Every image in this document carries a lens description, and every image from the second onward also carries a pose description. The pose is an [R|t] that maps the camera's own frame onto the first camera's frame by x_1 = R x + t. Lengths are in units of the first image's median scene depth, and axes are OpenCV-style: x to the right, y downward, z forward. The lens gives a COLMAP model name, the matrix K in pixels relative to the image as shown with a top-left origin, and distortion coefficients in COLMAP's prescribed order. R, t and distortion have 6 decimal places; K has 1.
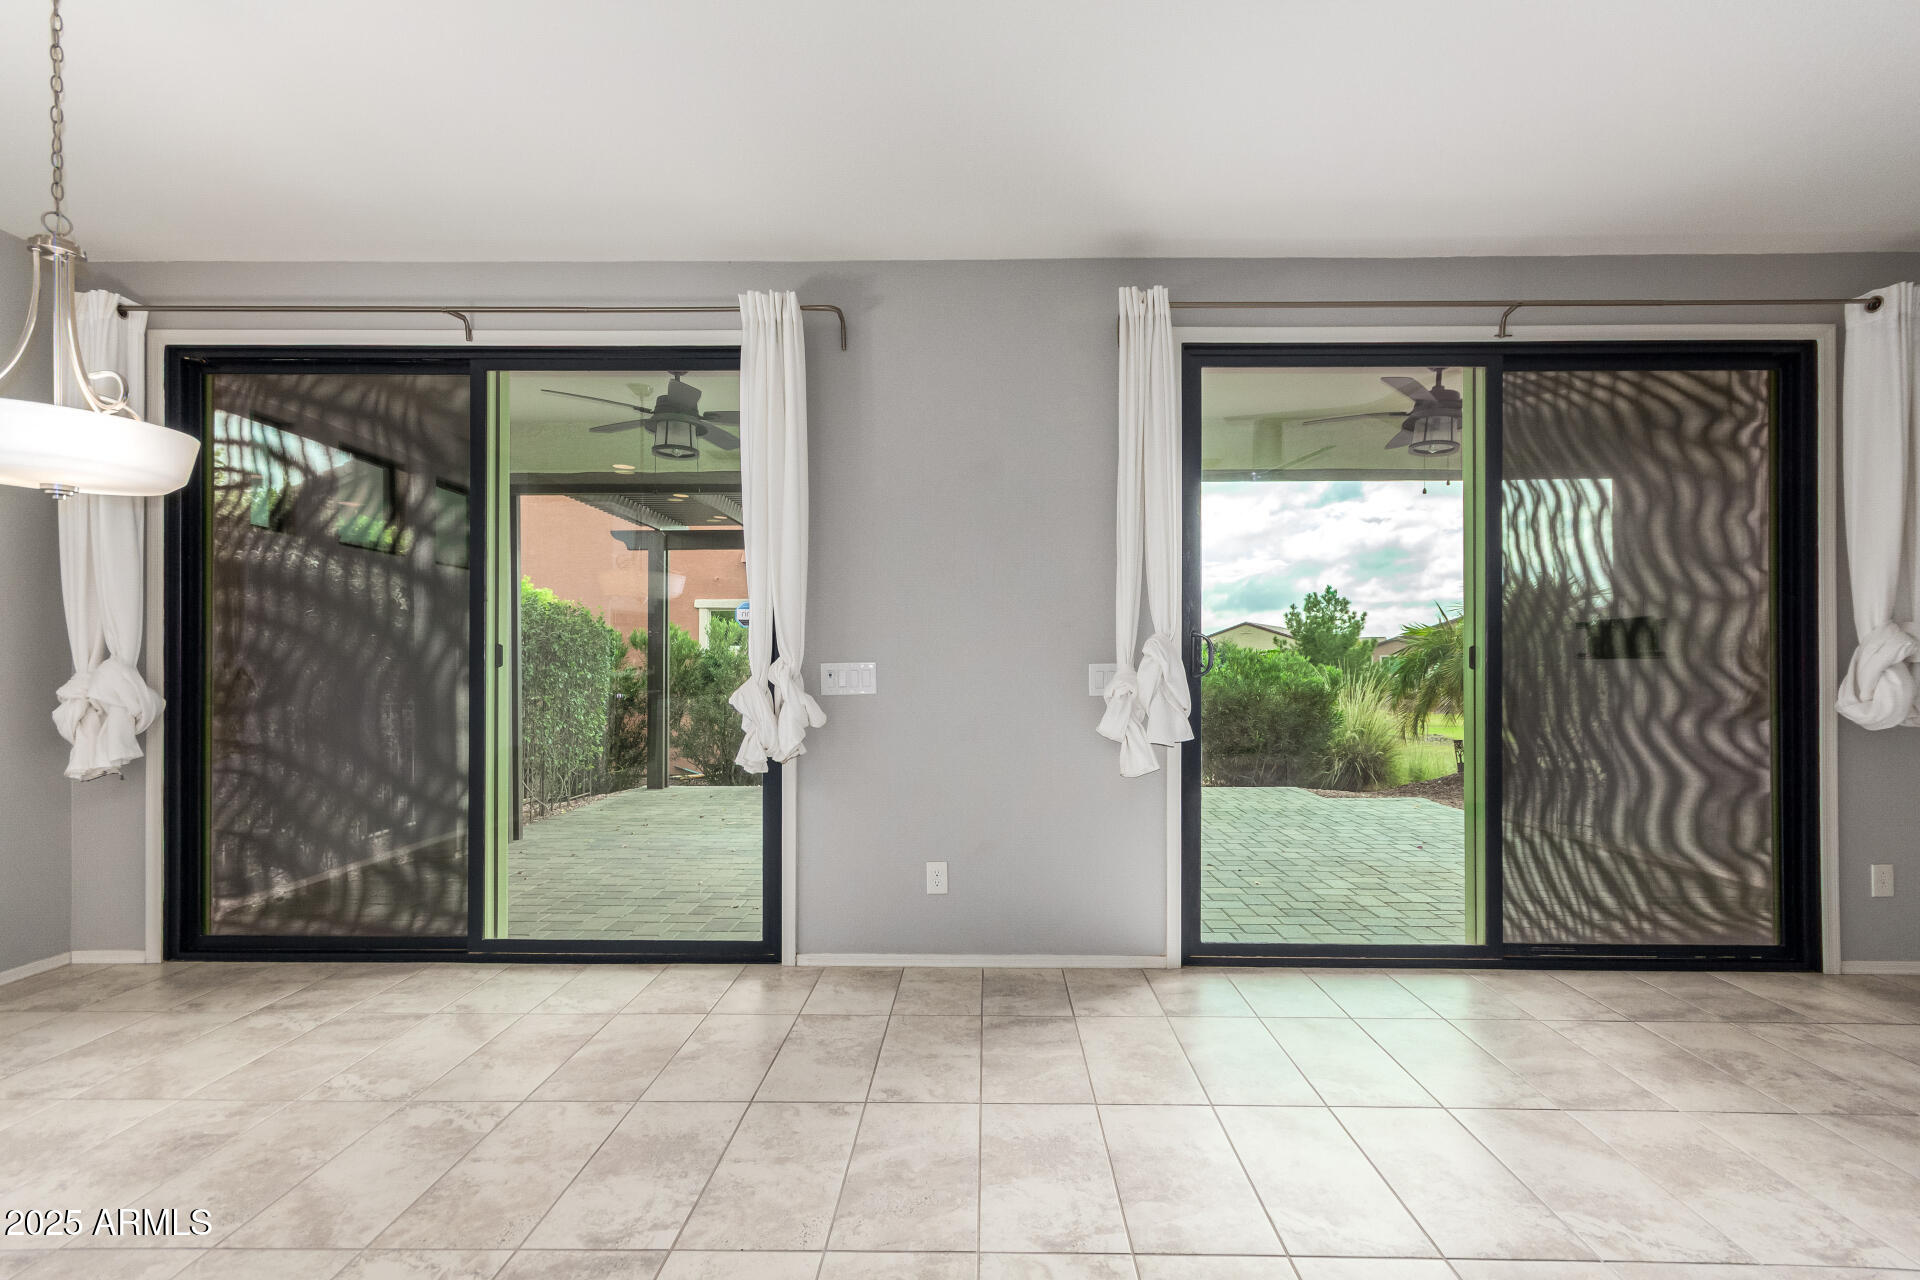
lens RADIAL K [[888.1, 0, 978.9], [0, 888.1, 661.8], [0, 0, 1]] dist [-0.000207, 0.000100]
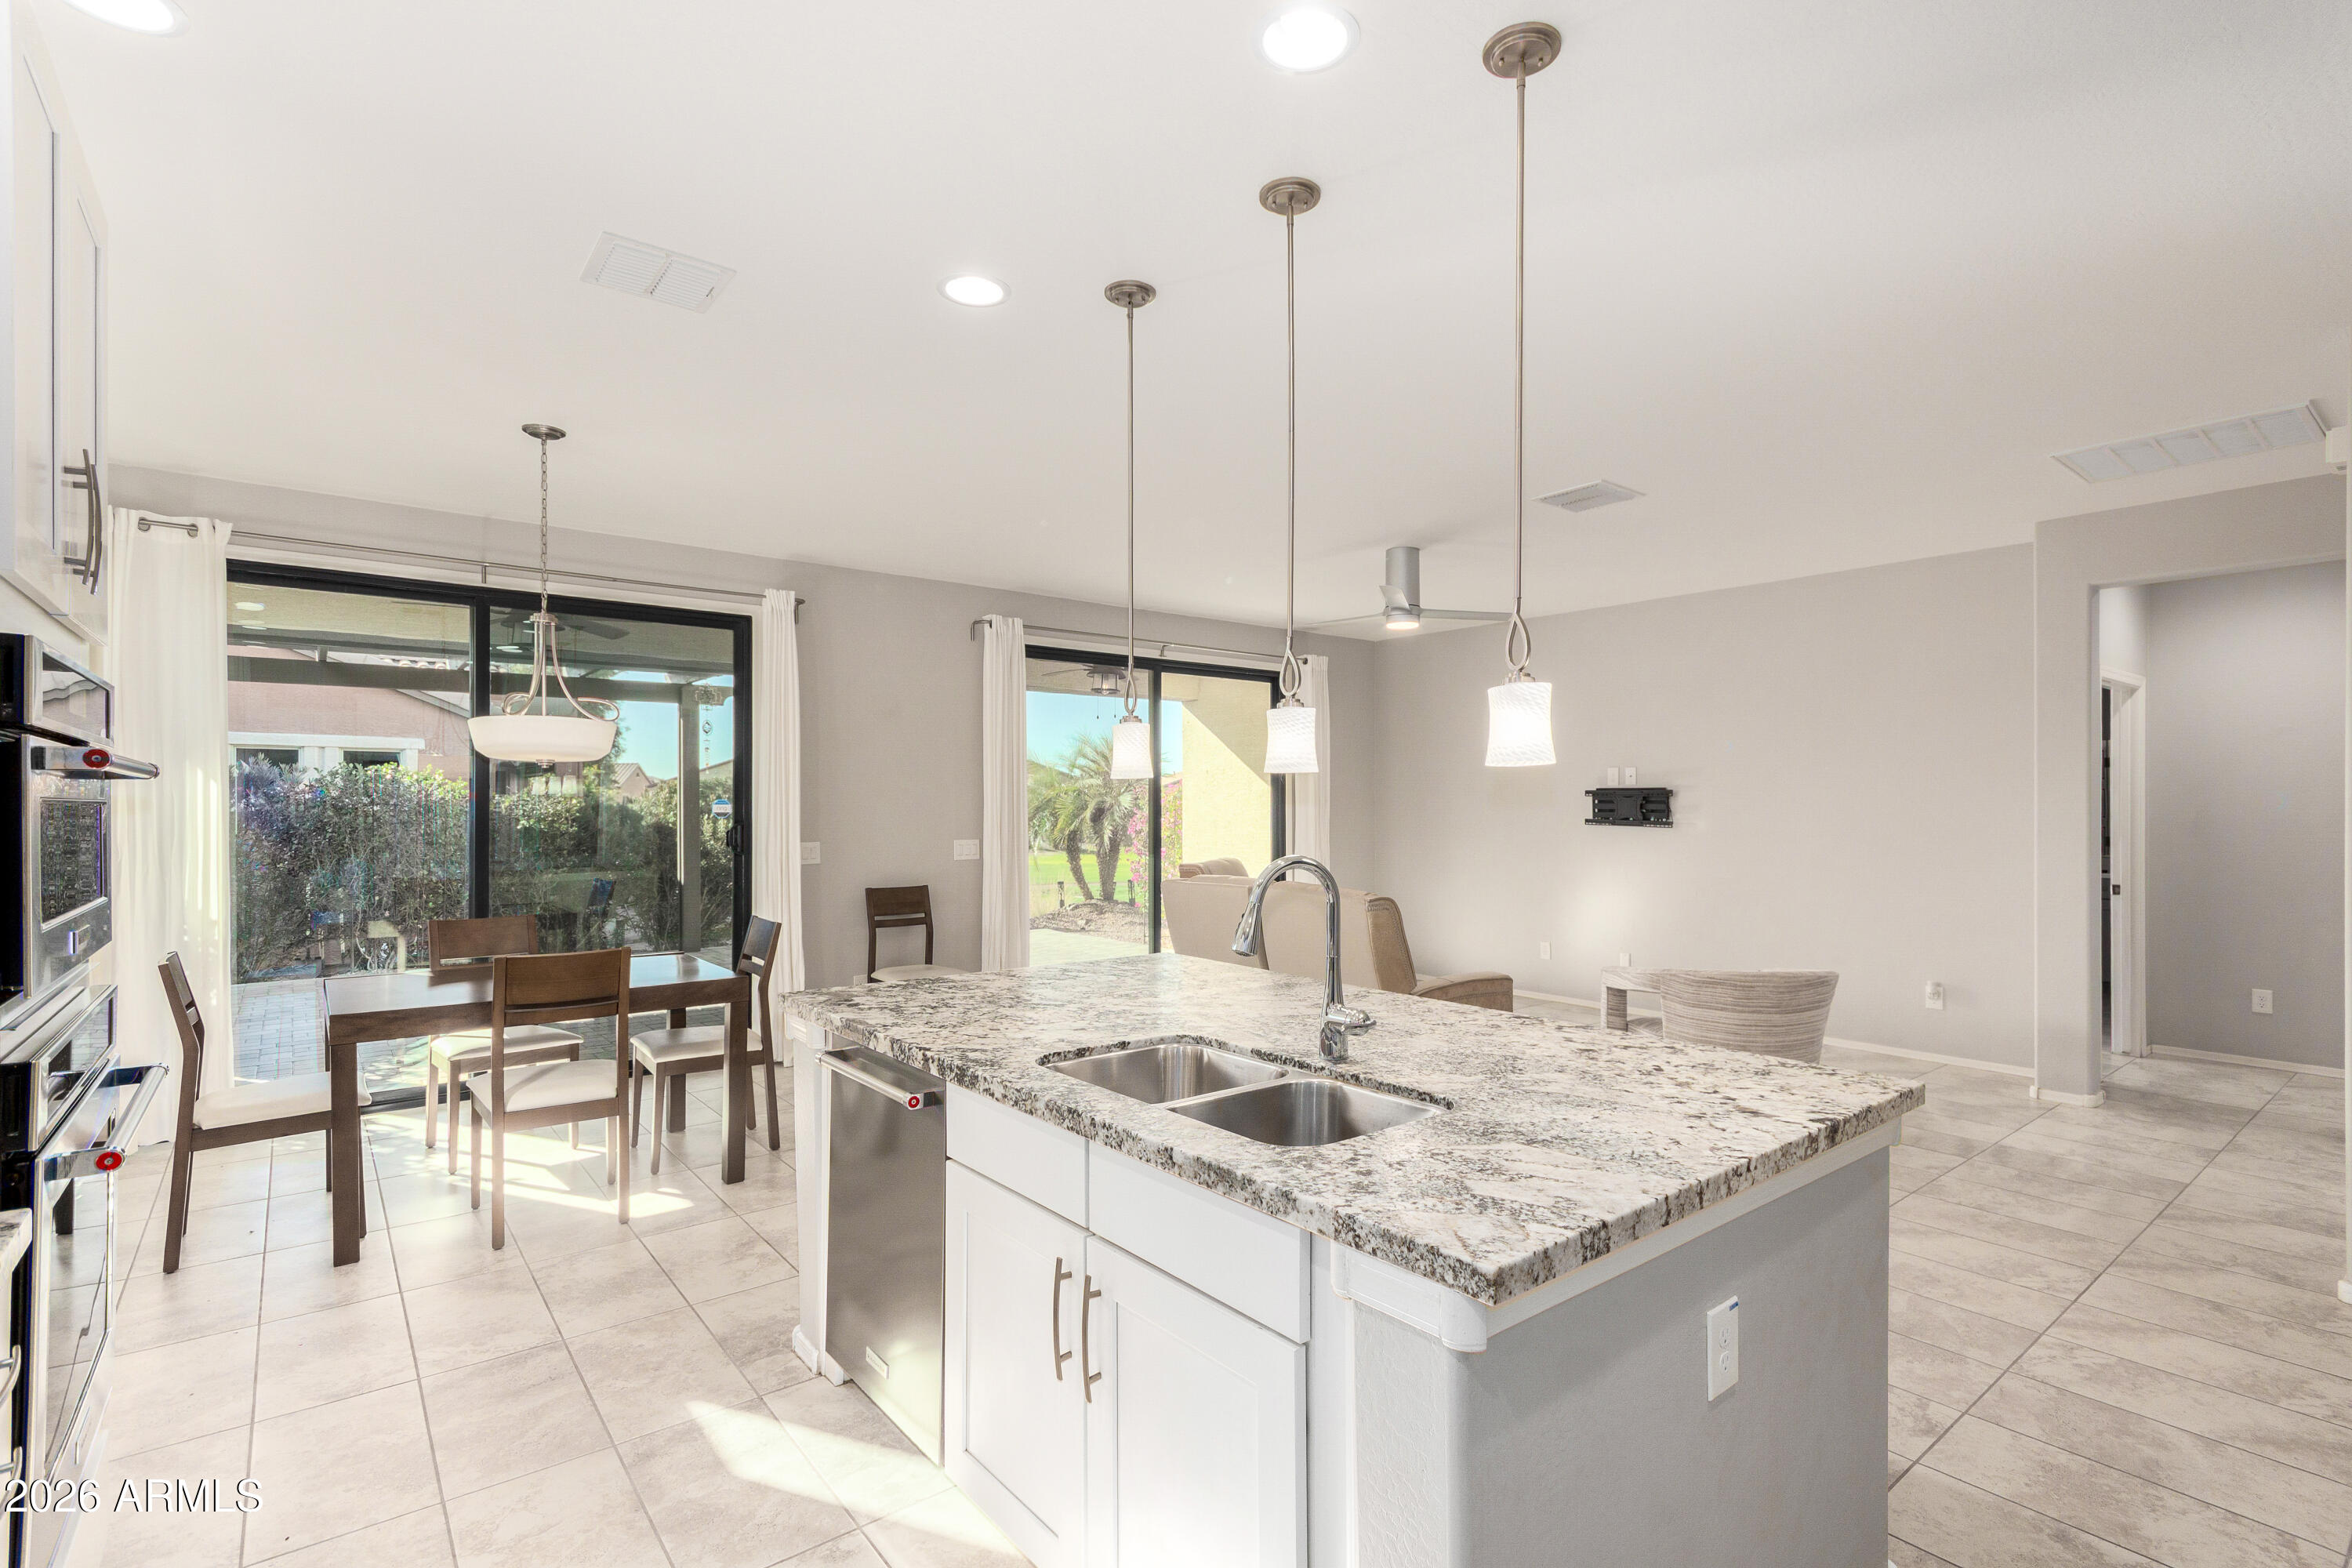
lens RADIAL K [[1096.9, 0, 1216.2], [0, 1096.9, 801.7], [0, 0, 1]] dist [0.010748, -0.000444]
pose [[0.769366, 0.002765, 0.638802, -0.798956], [-0.004613, 0.999989, 0.001227, -0.073884], [-0.638792, -0.003890, 0.769370, -0.814577]]
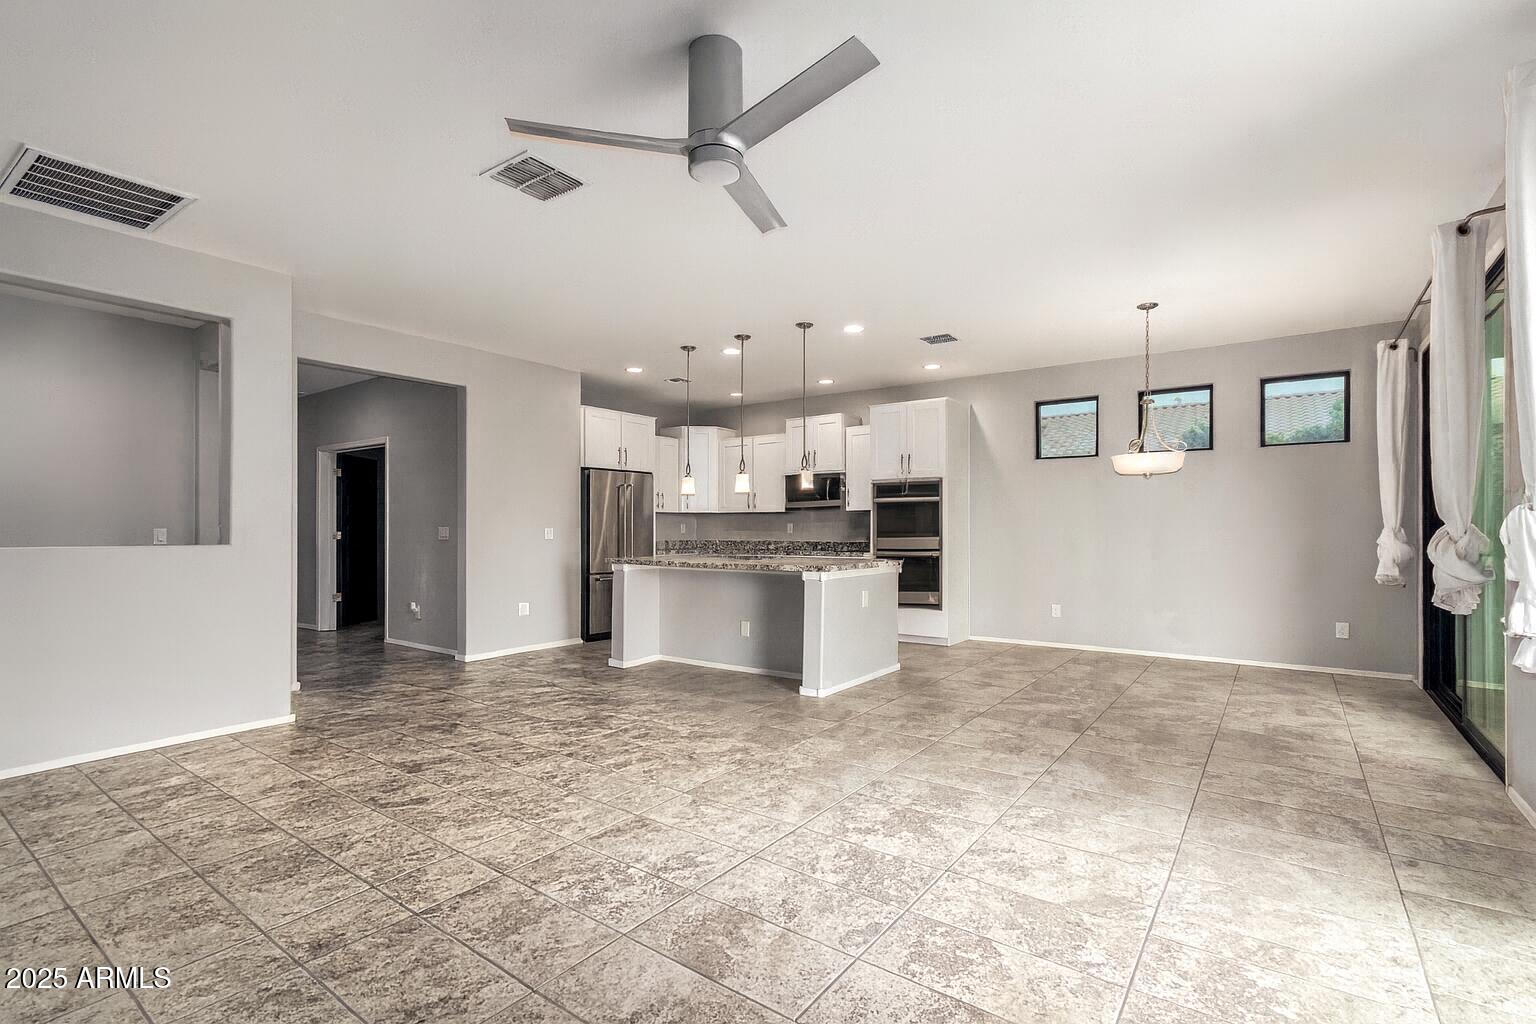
lens RADIAL K [[710.6, 0, 768.2], [0, 710.6, 521.0], [0, 0, 1]] dist [0.006026, -0.000173]
pose [[-0.581106, -0.011146, -0.813752, 1.095835], [0.003613, 0.999861, -0.016275, 0.008906], [0.813820, -0.012397, -0.580985, 0.791227]]
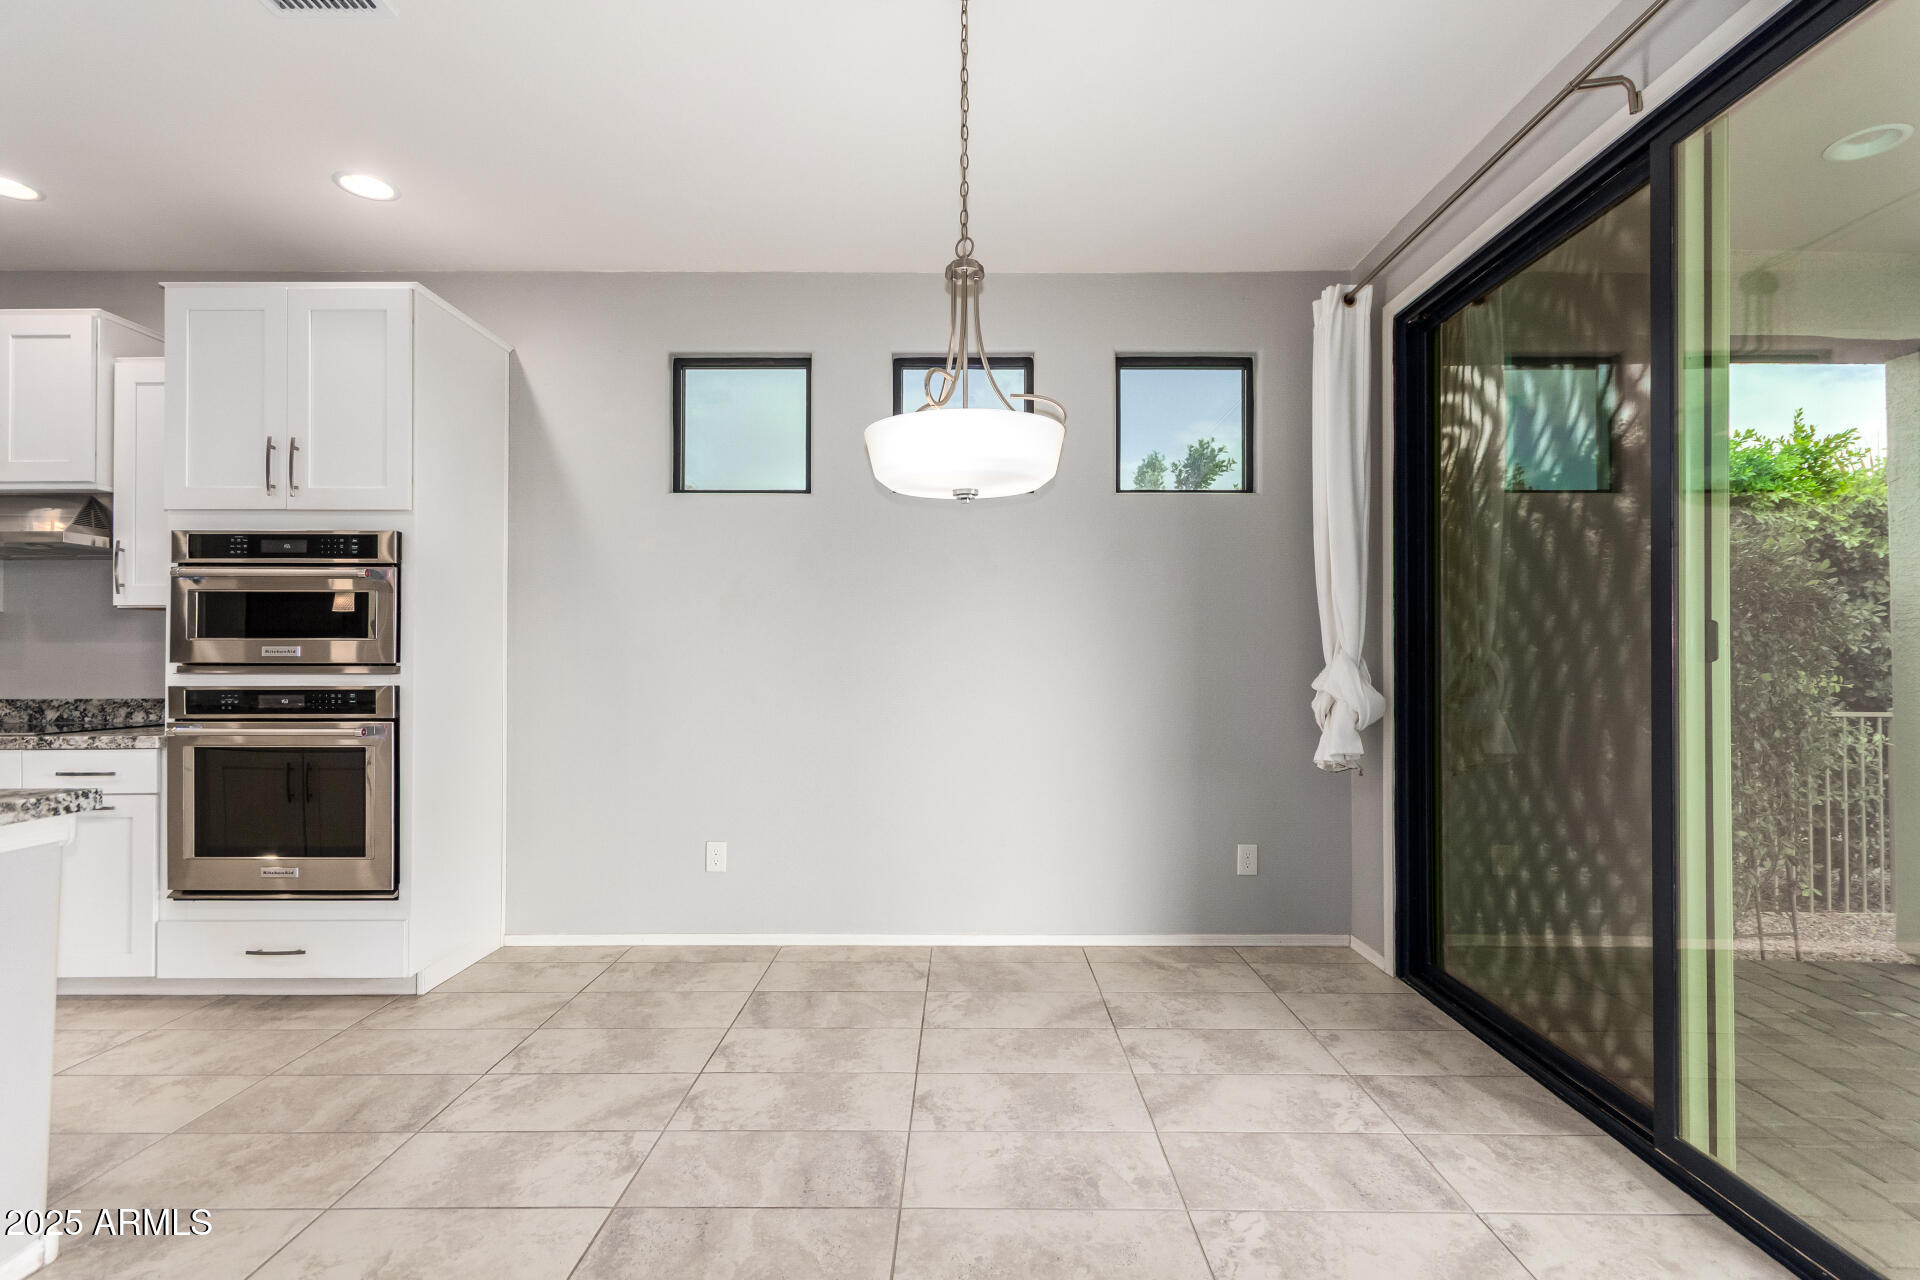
lens RADIAL K [[888.3, 0, 960.3], [0, 888.3, 651.2], [0, 0, 1]] dist [0.006026, -0.000173]
pose [[0.005465, -0.008679, -0.999947, 0.017805], [0.005809, 0.999946, -0.008647, 0.001611], [0.999968, -0.005761, 0.005516, 0.562364]]
